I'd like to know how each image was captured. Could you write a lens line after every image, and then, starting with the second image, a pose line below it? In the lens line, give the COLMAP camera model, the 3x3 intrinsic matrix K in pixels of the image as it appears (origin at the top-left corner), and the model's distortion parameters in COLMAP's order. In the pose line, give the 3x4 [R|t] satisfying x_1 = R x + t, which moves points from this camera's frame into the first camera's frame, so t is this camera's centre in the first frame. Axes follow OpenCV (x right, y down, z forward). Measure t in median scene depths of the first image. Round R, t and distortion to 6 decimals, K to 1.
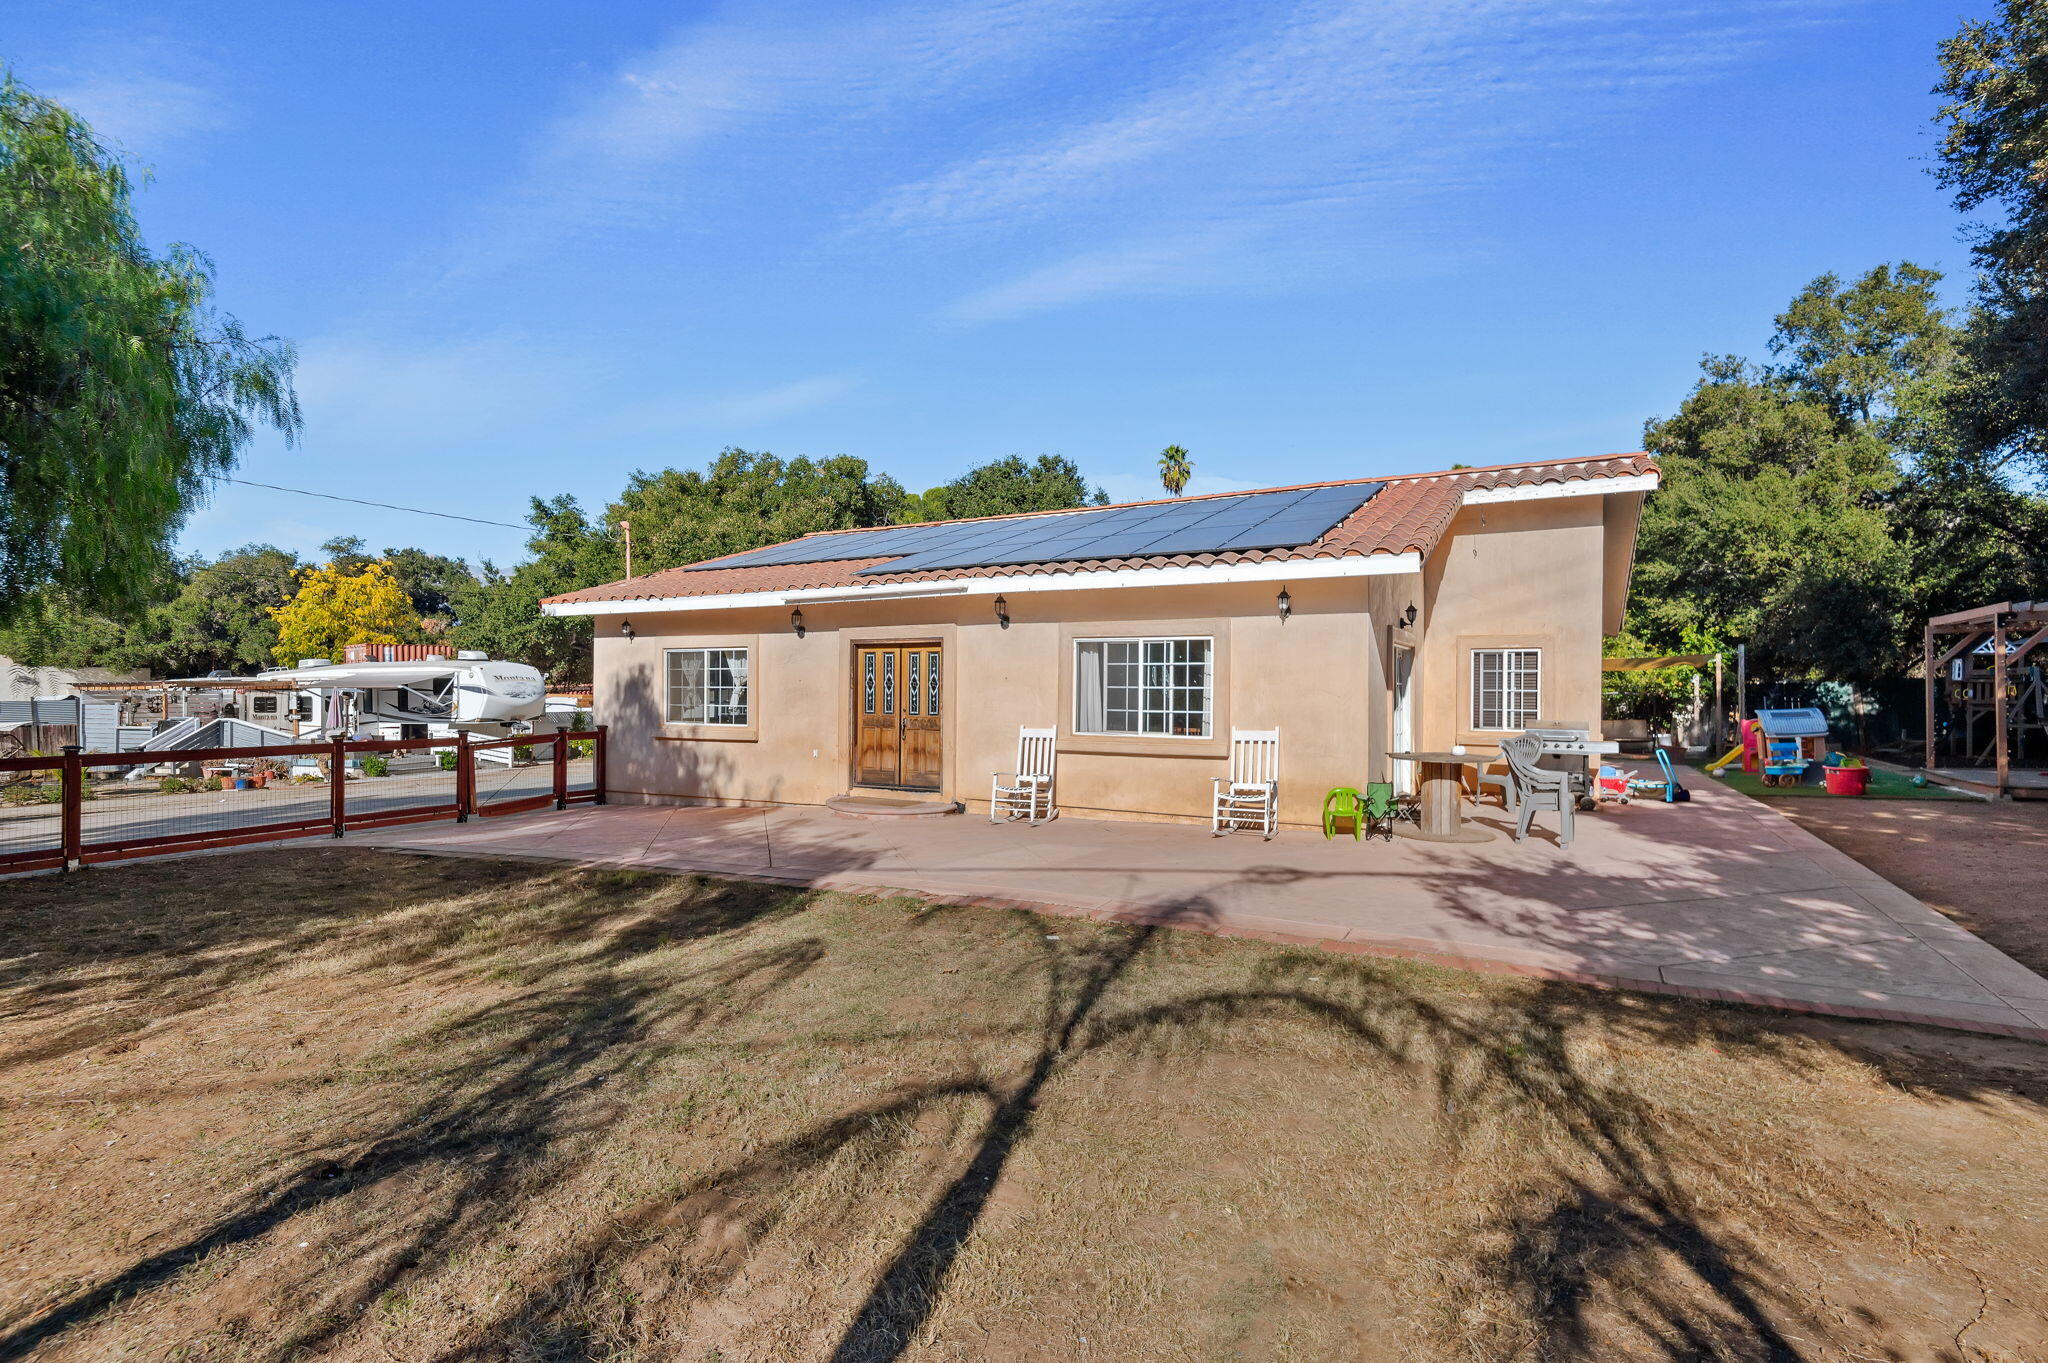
lens RADIAL K [[1090.7, 0, 1024.0], [0, 1090.7, 681.5], [0, 0, 1]] dist [0.001370, -0.000135]
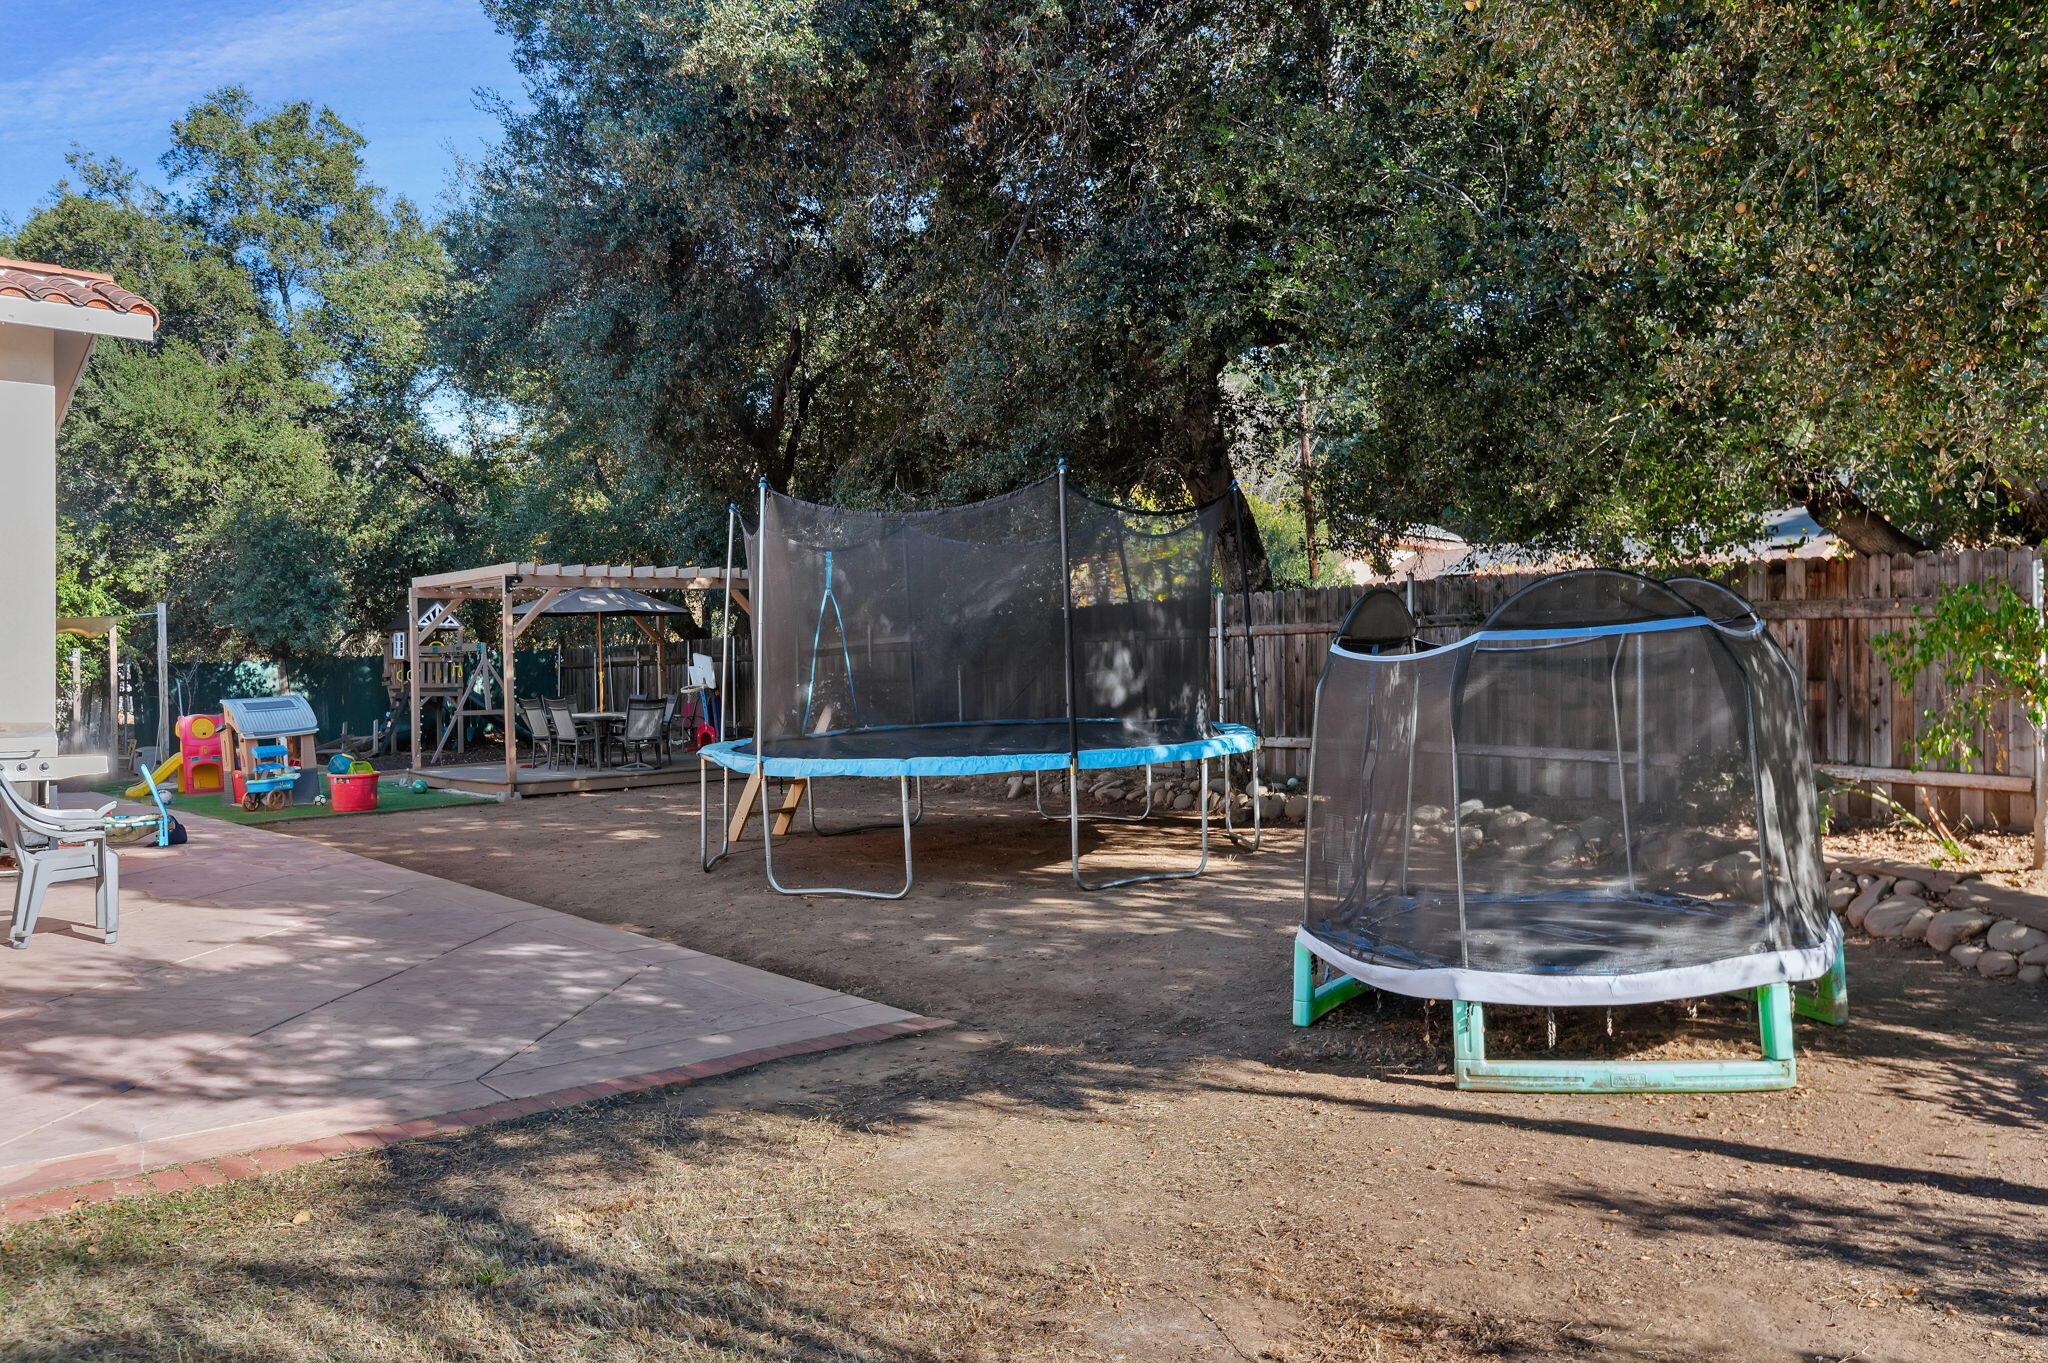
lens RADIAL K [[1564.8, 0, 1023.9], [0, 1564.8, 712.1], [0, 0, 1]] dist [0.003051, -0.002648]
pose [[0.262509, -0.023930, 0.964633, -0.118656], [0.005374, 0.999713, 0.023338, 0.012115], [-0.964915, -0.000942, 0.262562, 0.232924]]
